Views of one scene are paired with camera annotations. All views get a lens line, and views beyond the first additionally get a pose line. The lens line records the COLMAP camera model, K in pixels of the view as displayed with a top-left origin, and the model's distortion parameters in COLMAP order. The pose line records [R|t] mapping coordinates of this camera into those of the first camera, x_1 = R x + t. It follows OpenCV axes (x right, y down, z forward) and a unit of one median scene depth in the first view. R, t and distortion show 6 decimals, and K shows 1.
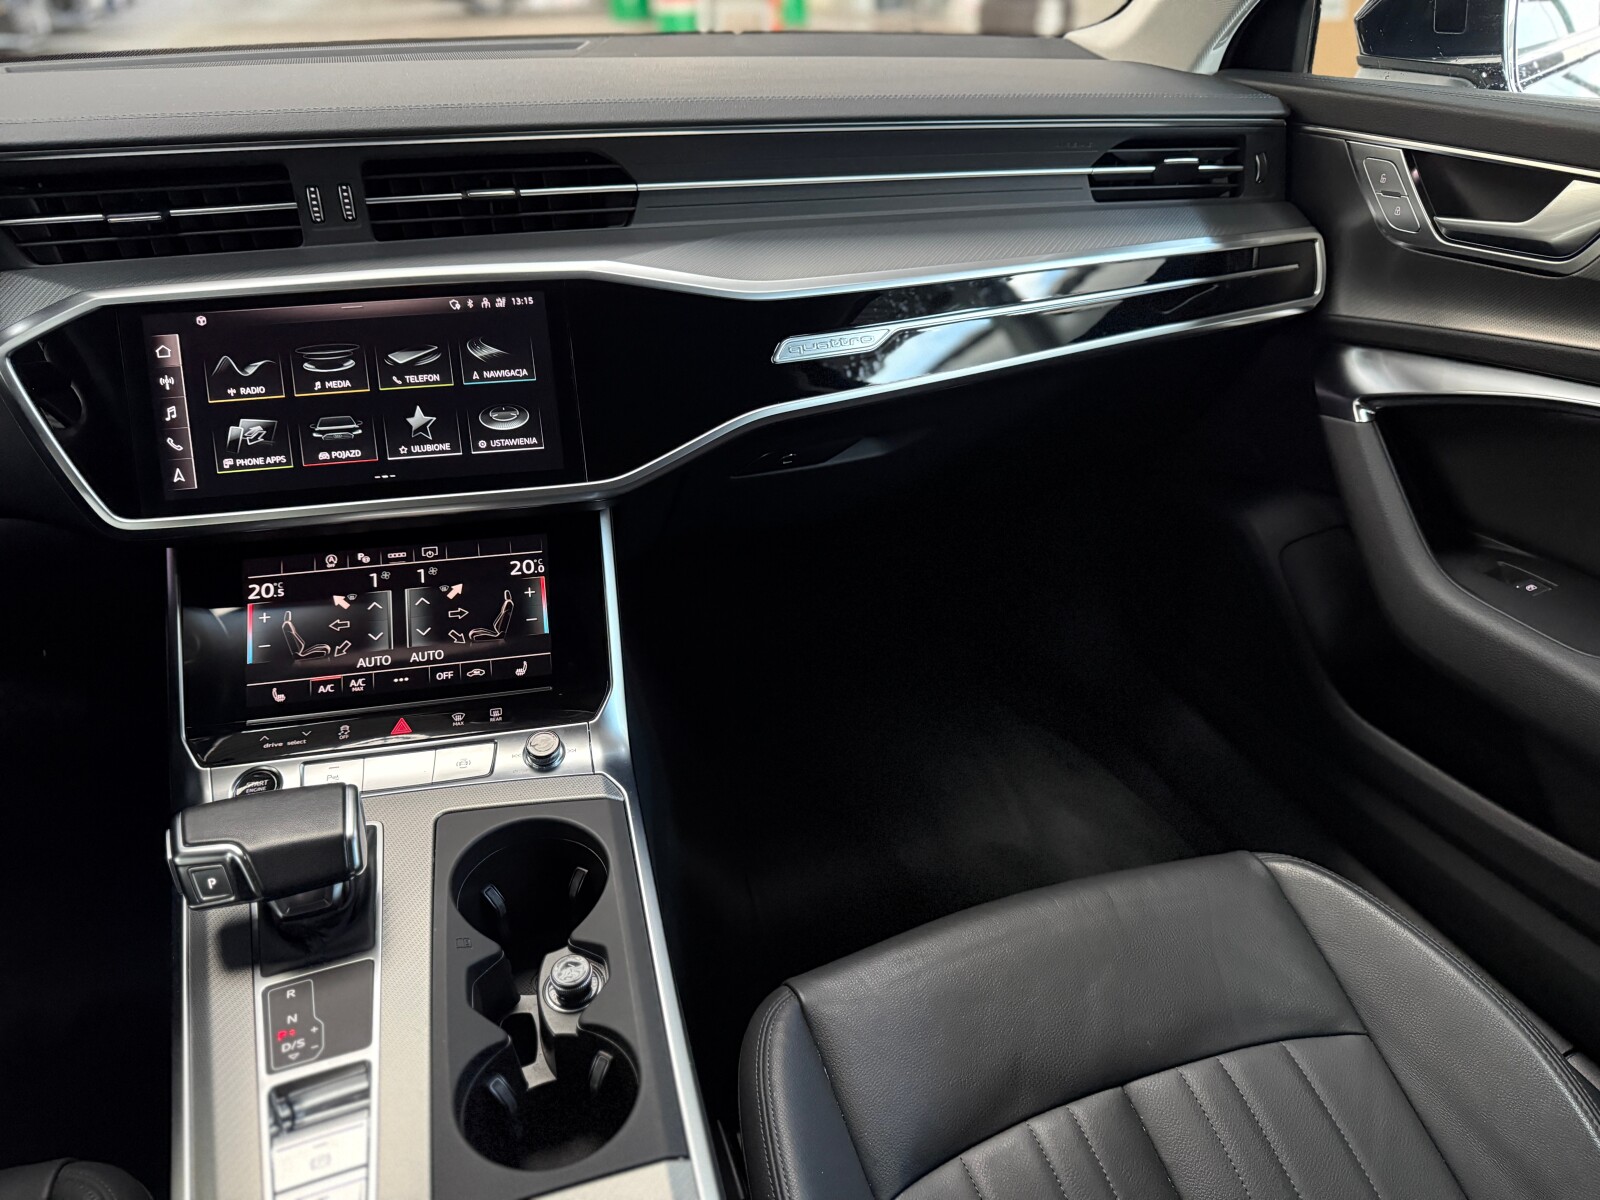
lens RADIAL K [[1123.0, 0, 800.0], [0, 1123.0, 600.0], [0, 0, 1]] dist [0.128219, -0.293746]
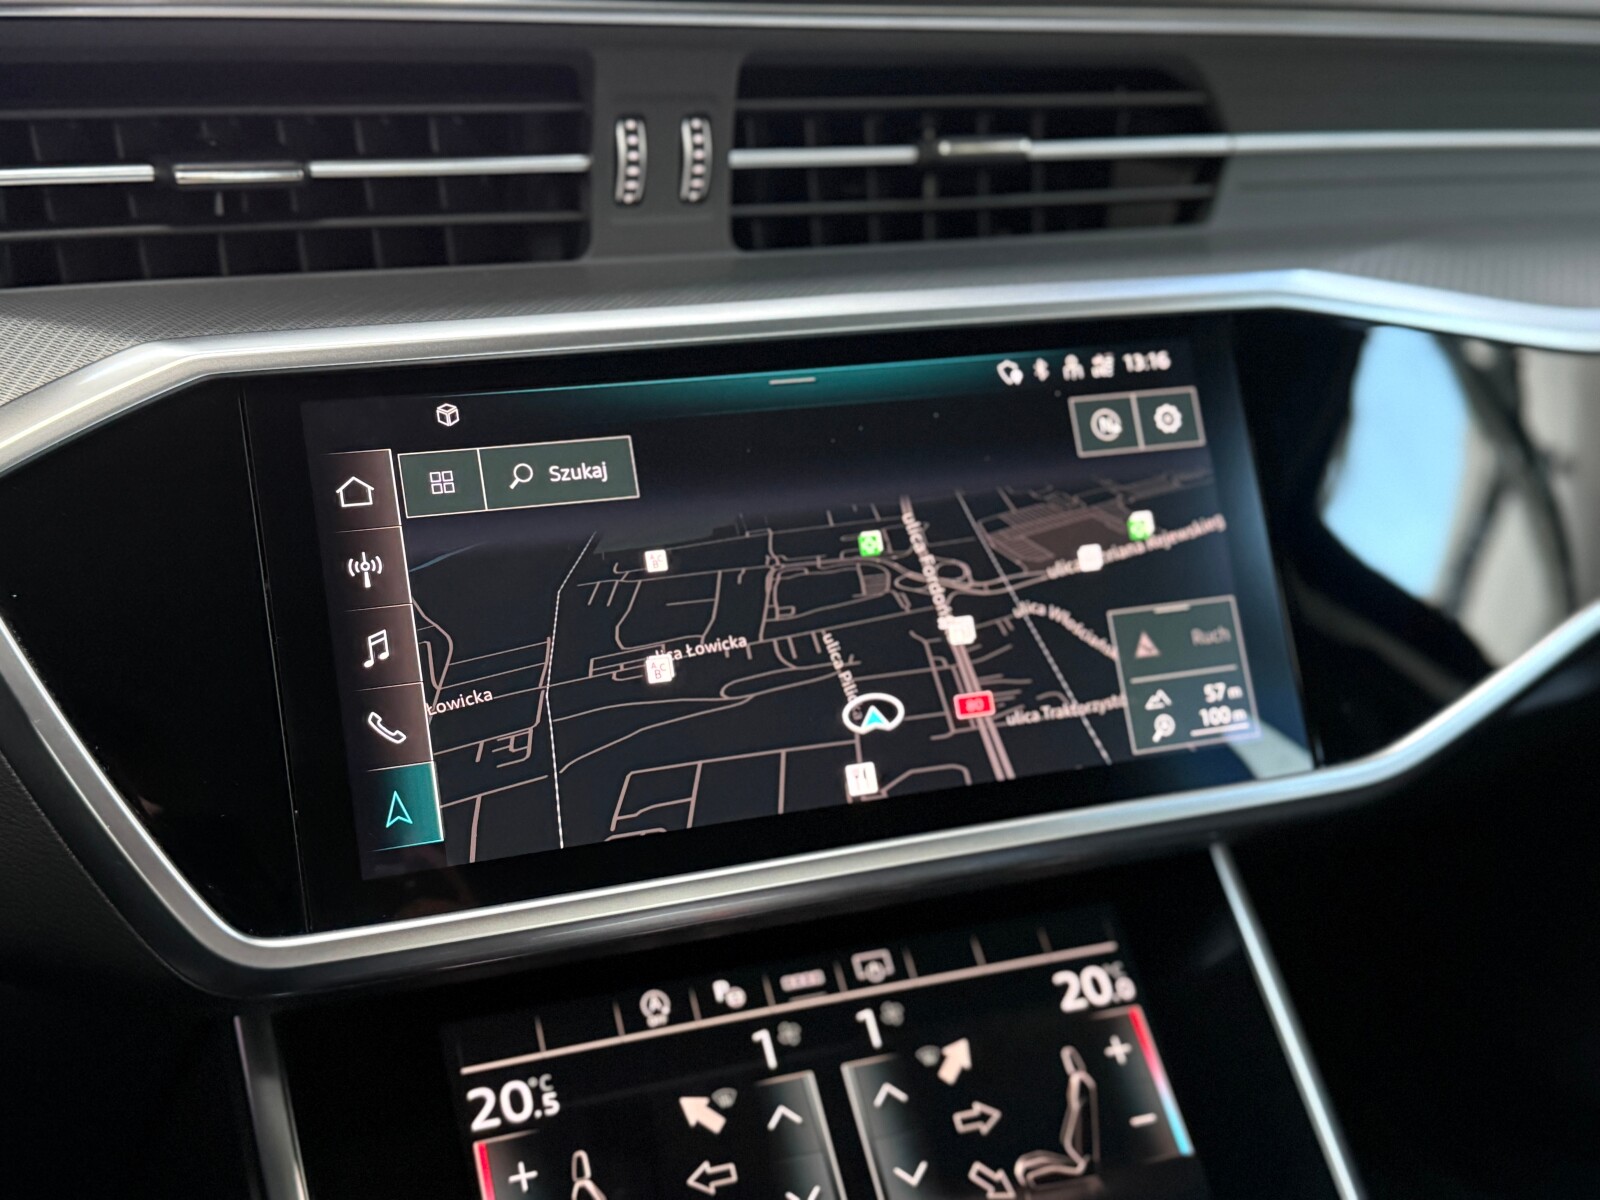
lens RADIAL K [[1834.1, 0, 795.2], [0, 1834.1, 606.1], [0, 0, 1]] dist [0.122325, -0.022970]
pose [[0.985717, -0.042804, 0.162880, -0.495319], [0.075552, 0.976769, -0.200533, -0.041268], [-0.150513, 0.209975, 0.966052, 0.360394]]
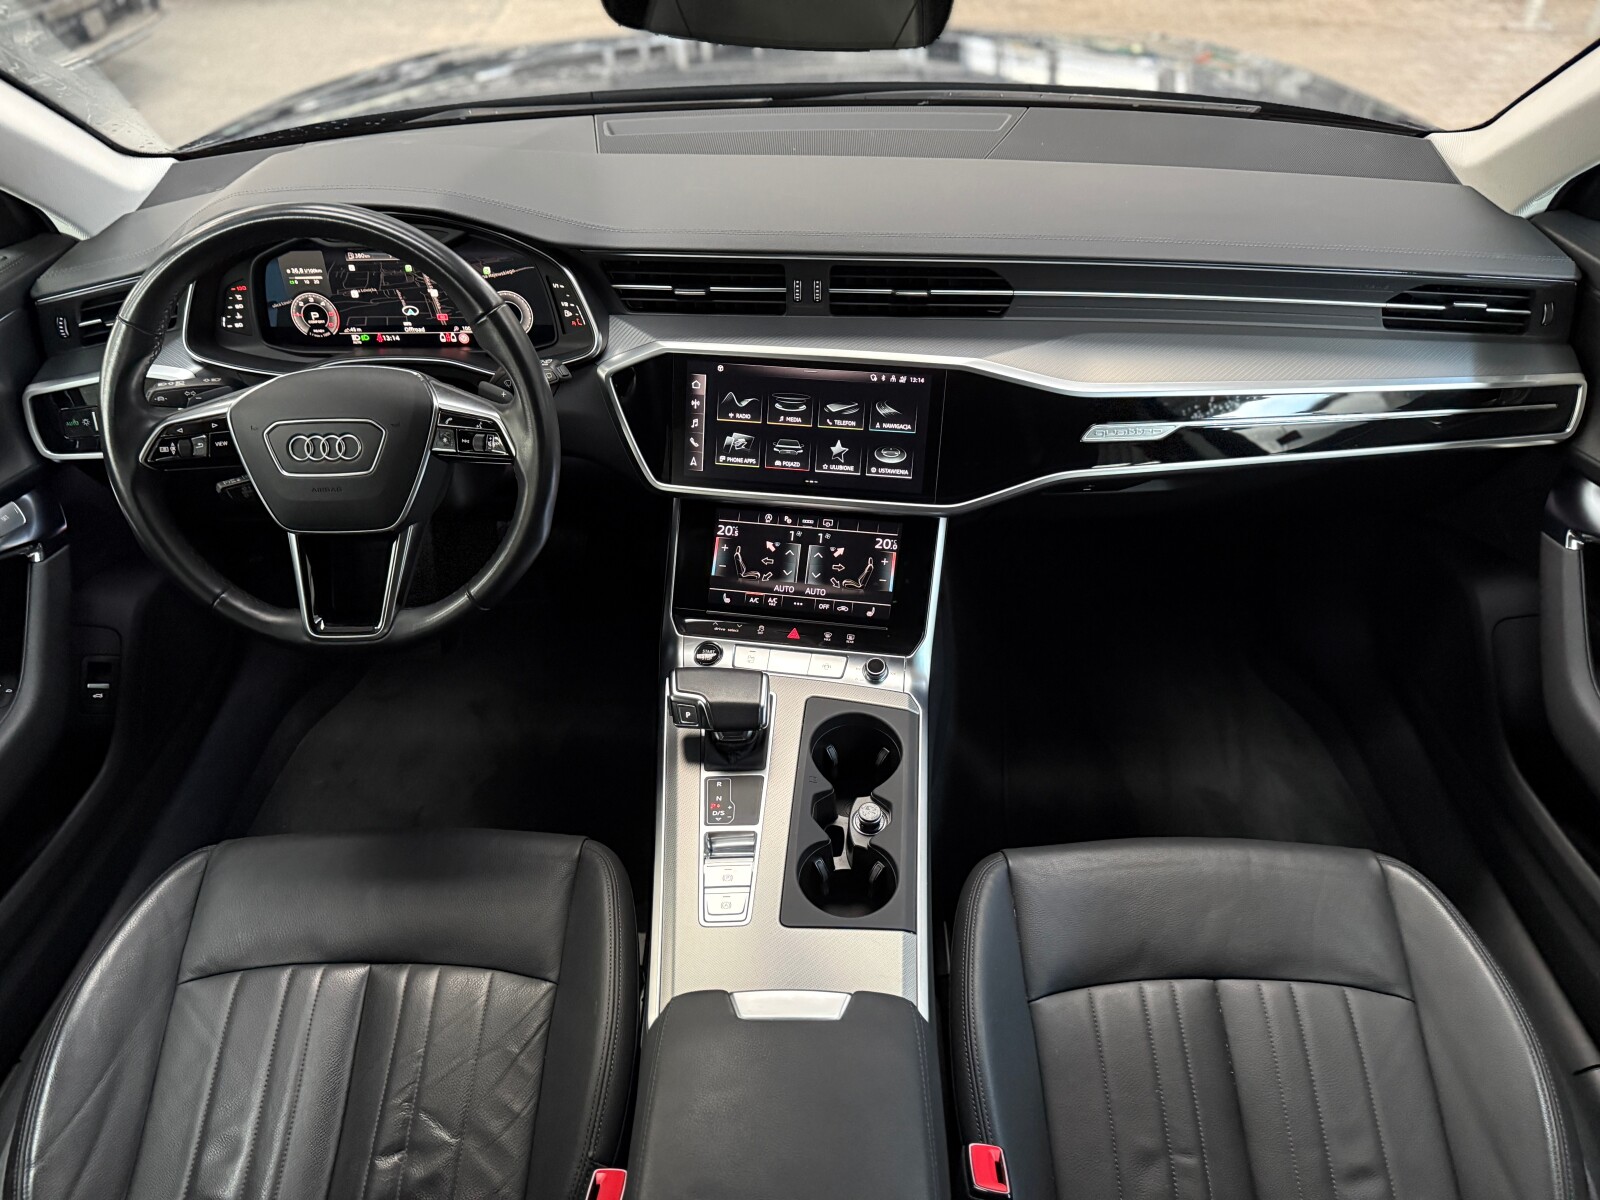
lens RADIAL K [[1109.5, 0, 792.1], [0, 1109.5, 602.0], [0, 0, 1]] dist [0.177764, -0.396197]
pose [[0.937375, 0.211367, -0.276862, 0.072103], [-0.165029, 0.969466, 0.181386, -0.220043], [0.306748, -0.124336, 0.943635, -0.481431]]
